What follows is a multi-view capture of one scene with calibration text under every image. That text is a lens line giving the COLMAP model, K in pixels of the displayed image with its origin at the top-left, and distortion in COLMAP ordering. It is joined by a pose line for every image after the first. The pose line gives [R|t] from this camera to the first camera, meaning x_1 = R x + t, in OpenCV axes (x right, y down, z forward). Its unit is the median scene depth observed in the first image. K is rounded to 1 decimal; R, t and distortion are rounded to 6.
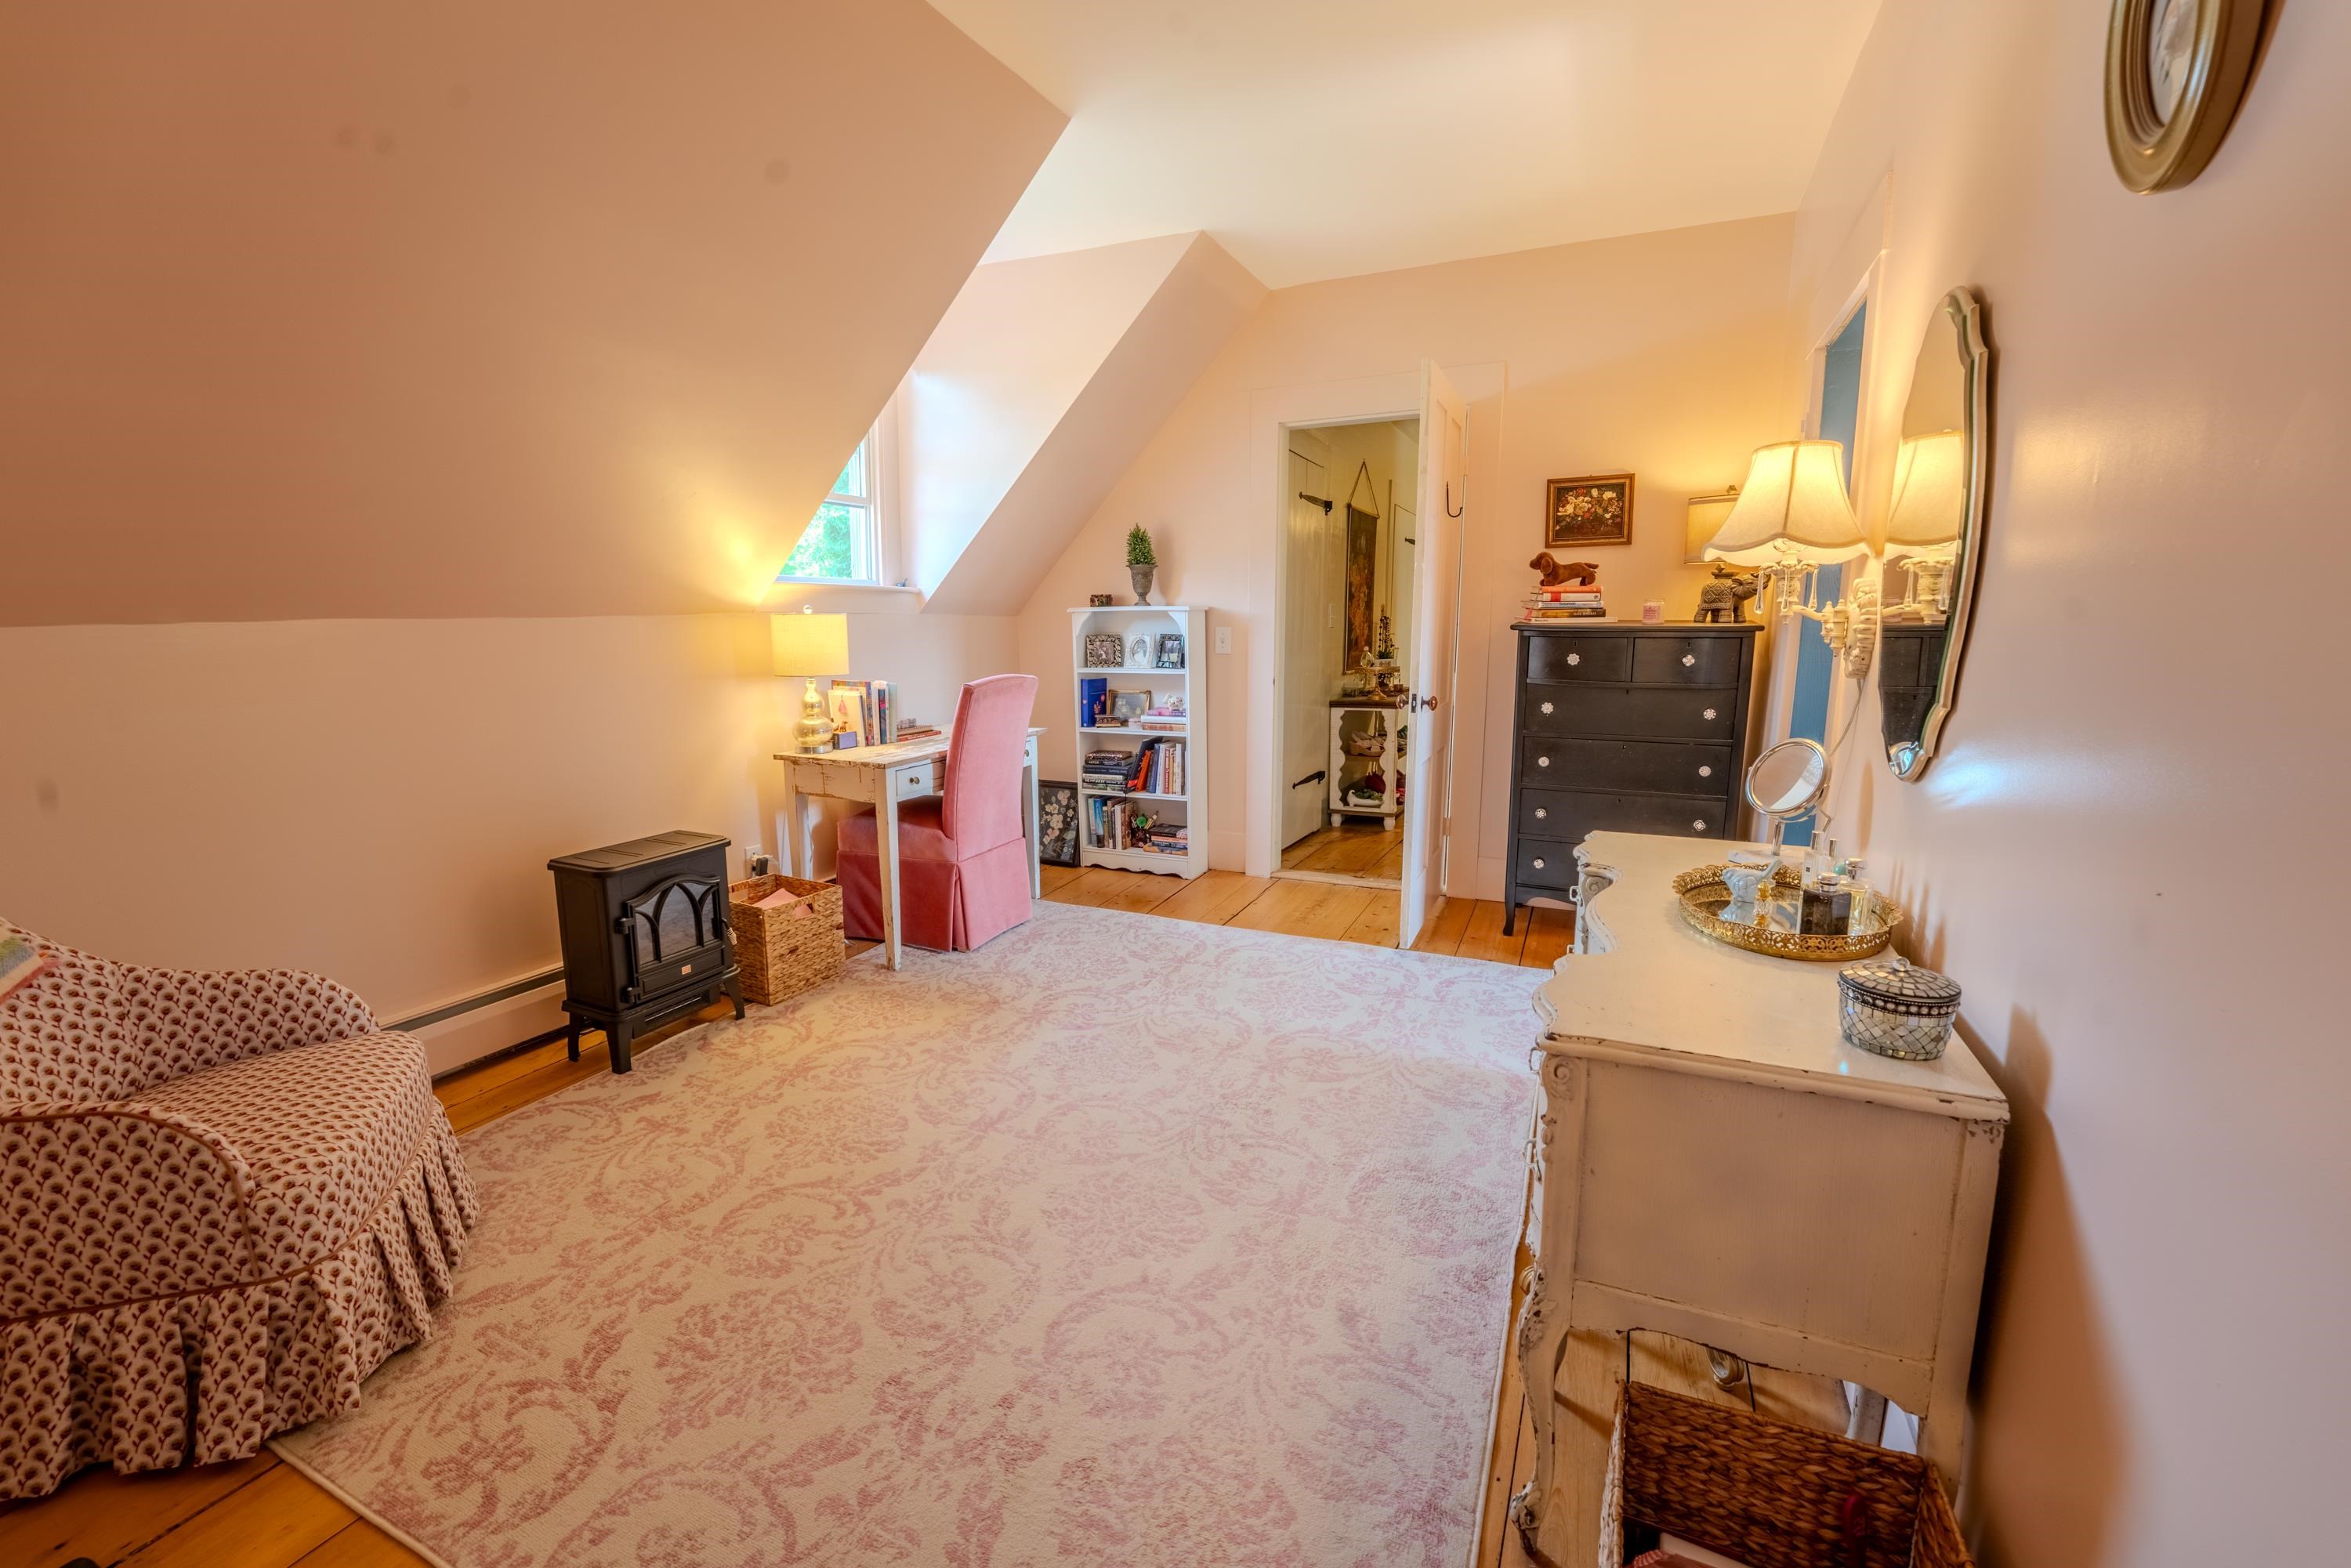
lens RADIAL K [[964.6, 0, 1182.8], [0, 964.6, 783.3], [0, 0, 1]] dist [-0.026344, 0.003185]
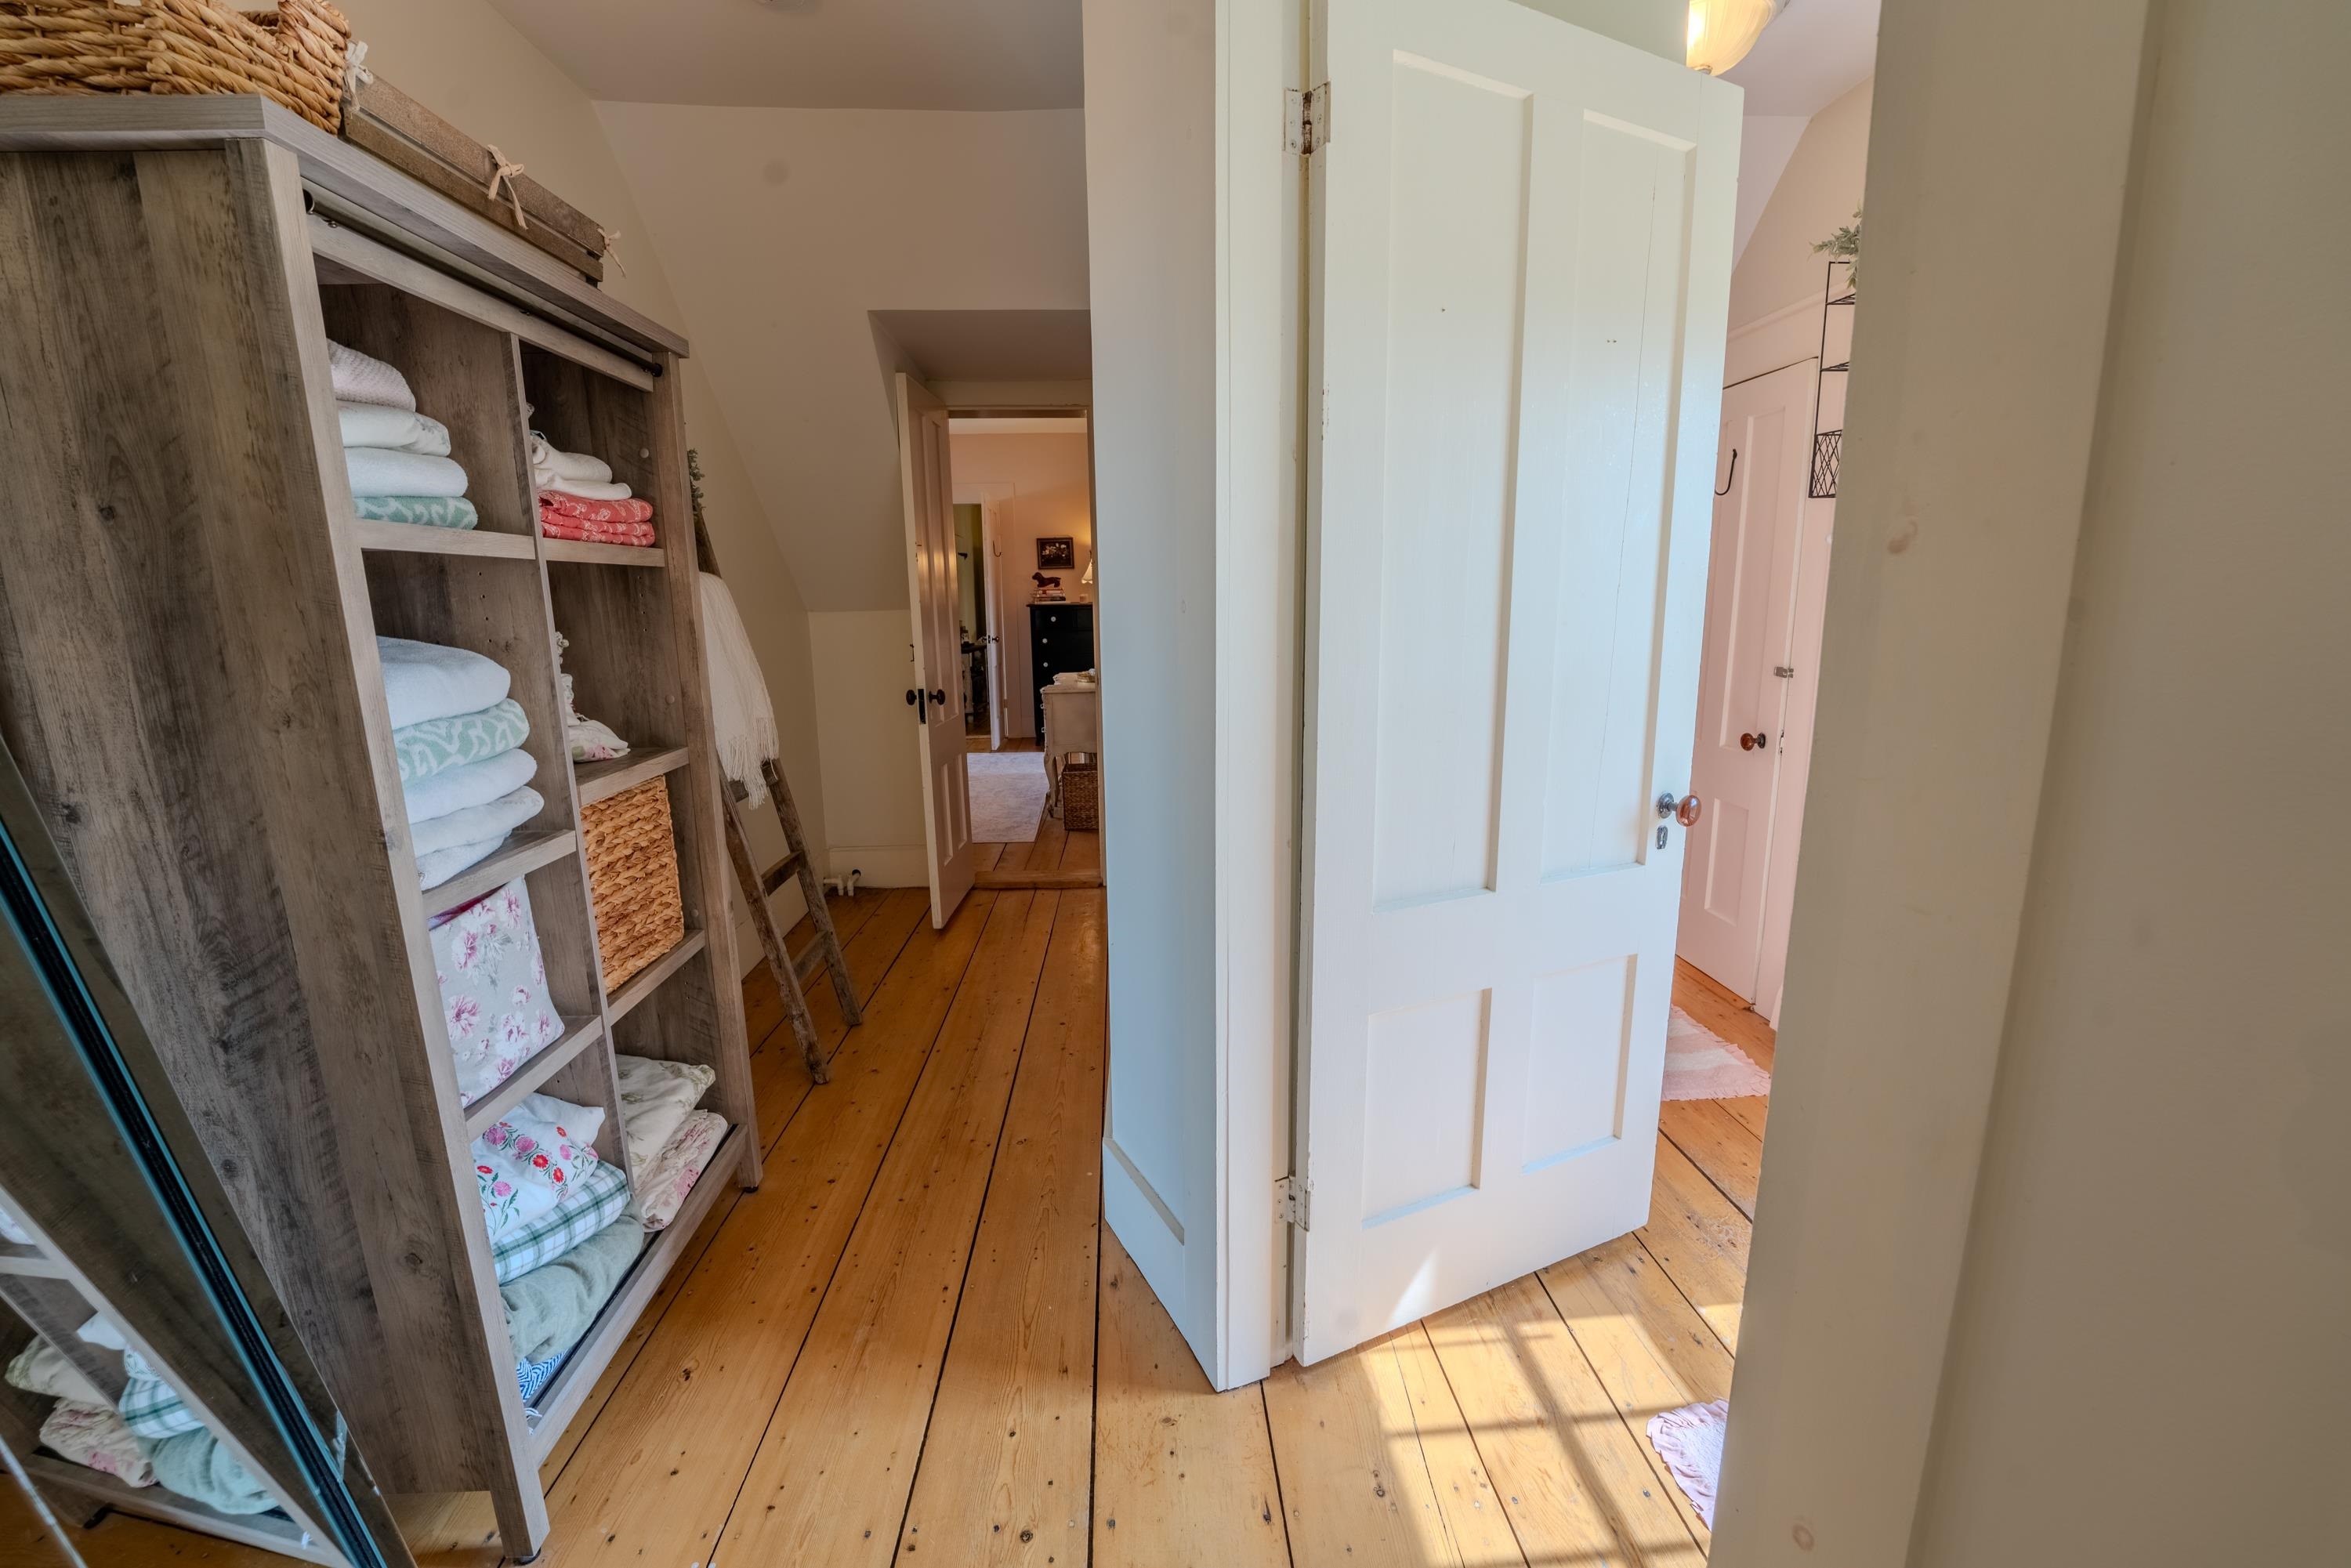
lens RADIAL K [[964.6, 0, 1175.4], [0, 964.6, 793.5], [0, 0, 1]] dist [-0.026344, 0.003185]
pose [[0.887188, -0.100452, 0.450341, -0.518884], [0.089280, 0.994942, 0.046045, 0.256469], [-0.452688, -0.000644, 0.891669, -1.480470]]
